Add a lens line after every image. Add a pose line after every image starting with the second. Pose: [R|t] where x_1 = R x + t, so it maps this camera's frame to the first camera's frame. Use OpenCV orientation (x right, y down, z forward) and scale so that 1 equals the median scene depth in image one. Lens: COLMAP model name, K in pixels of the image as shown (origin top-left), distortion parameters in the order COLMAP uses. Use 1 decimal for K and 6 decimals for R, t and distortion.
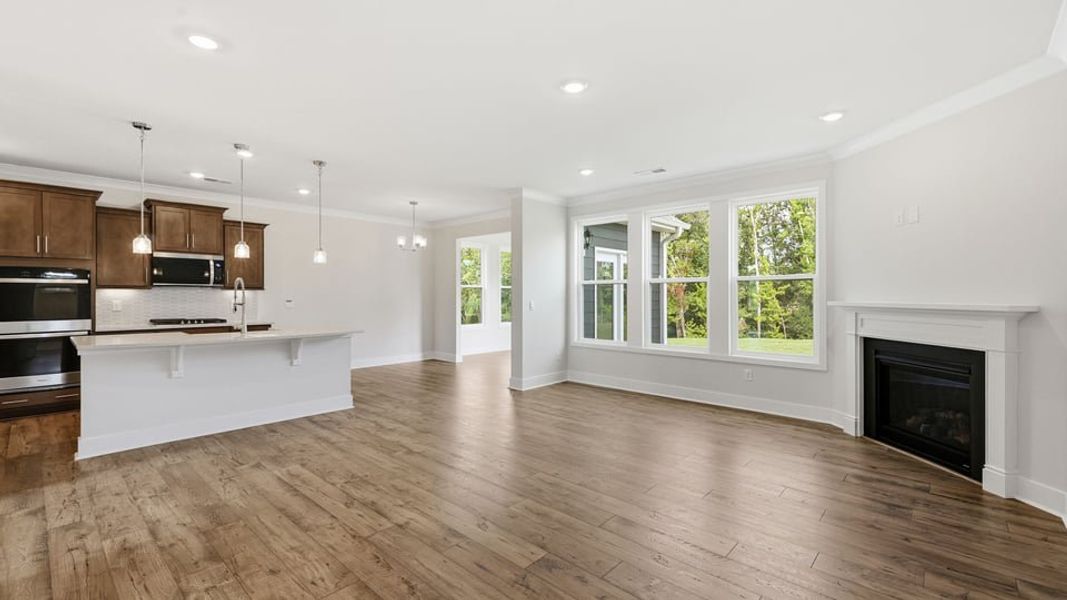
lens RADIAL K [[458.4, 0, 527.8], [0, 458.4, 290.4], [0, 0, 1]] dist [0.019599, -0.009307]
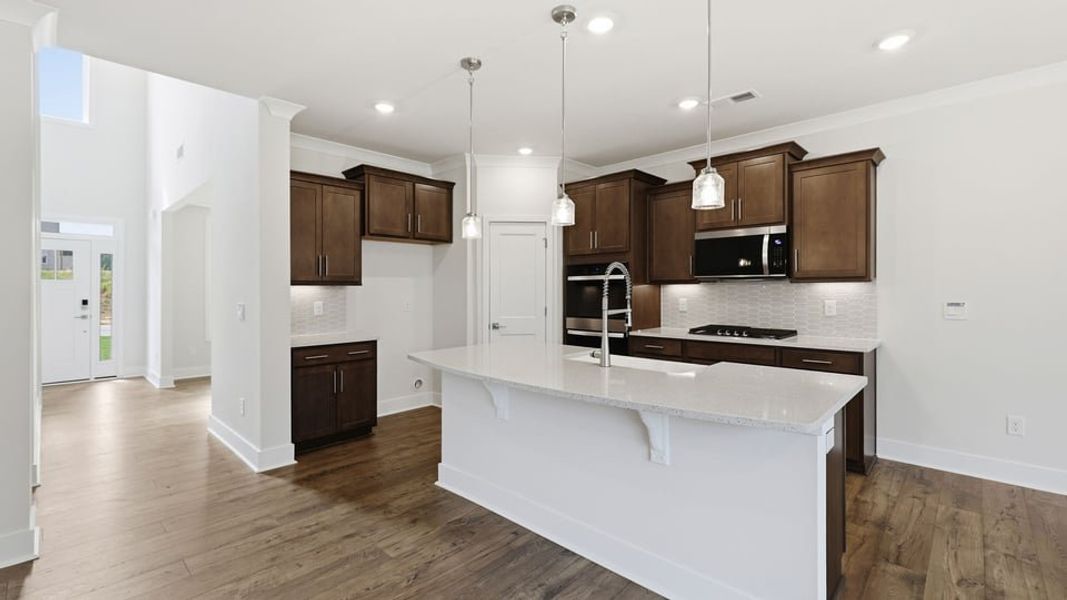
lens RADIAL K [[467.4, 0, 519.7], [0, 467.4, 291.9], [0, 0, 1]] dist [0.010934, -0.000058]
pose [[-0.021600, 0.002626, -0.999763, -0.096433], [0.013756, 0.999903, 0.002329, 0.006118], [0.999672, -0.013702, -0.021634, 1.090810]]
